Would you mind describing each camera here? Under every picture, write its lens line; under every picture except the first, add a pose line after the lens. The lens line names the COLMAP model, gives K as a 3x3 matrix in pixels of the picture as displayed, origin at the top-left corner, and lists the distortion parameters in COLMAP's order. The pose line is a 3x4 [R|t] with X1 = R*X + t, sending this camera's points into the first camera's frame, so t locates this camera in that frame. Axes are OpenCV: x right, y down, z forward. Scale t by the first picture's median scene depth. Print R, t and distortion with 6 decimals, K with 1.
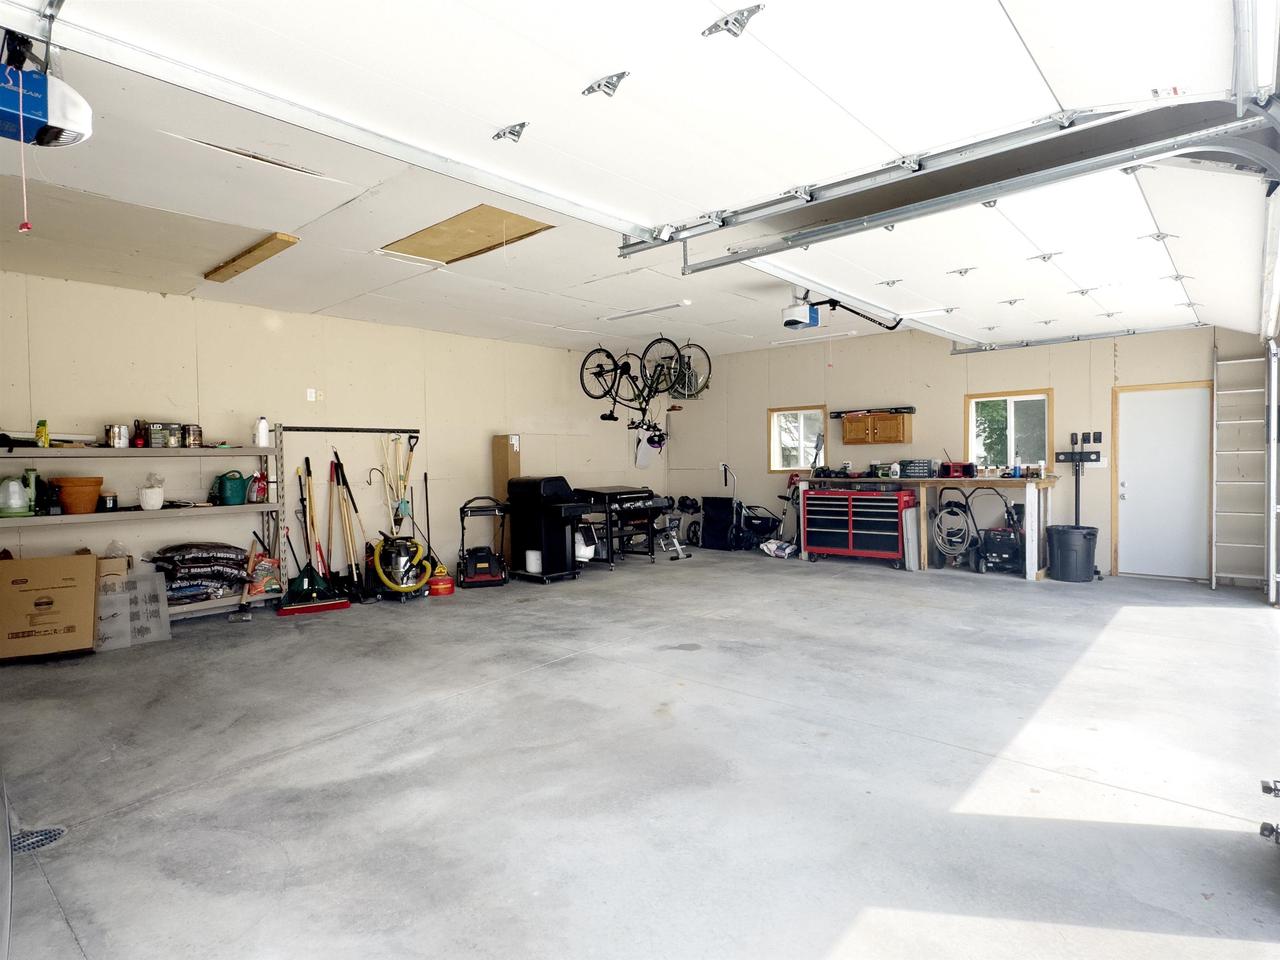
lens RADIAL K [[698.4, 0, 640.0], [0, 698.4, 480.0], [0, 0, 1]] dist [-0.005092, -0.000941]
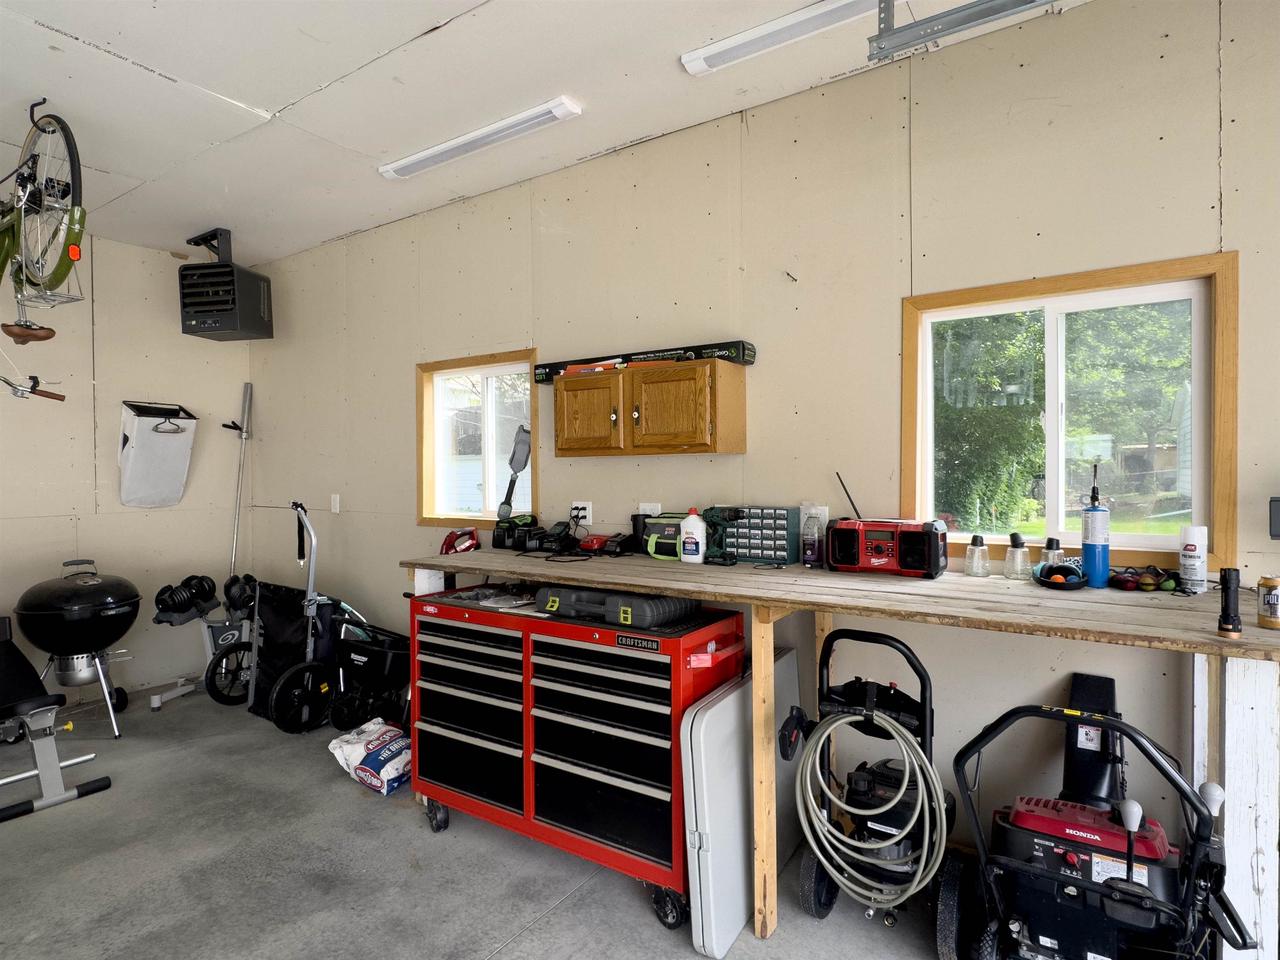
lens RADIAL K [[698.4, 0, 640.0], [0, 698.4, 480.0], [0, 0, 1]] dist [-0.005092, -0.000941]
pose [[0.989807, 0.009686, 0.142088, 0.306629], [-0.007222, 0.999815, -0.017848, -0.035653], [-0.142235, 0.016640, 0.989693, 0.709283]]
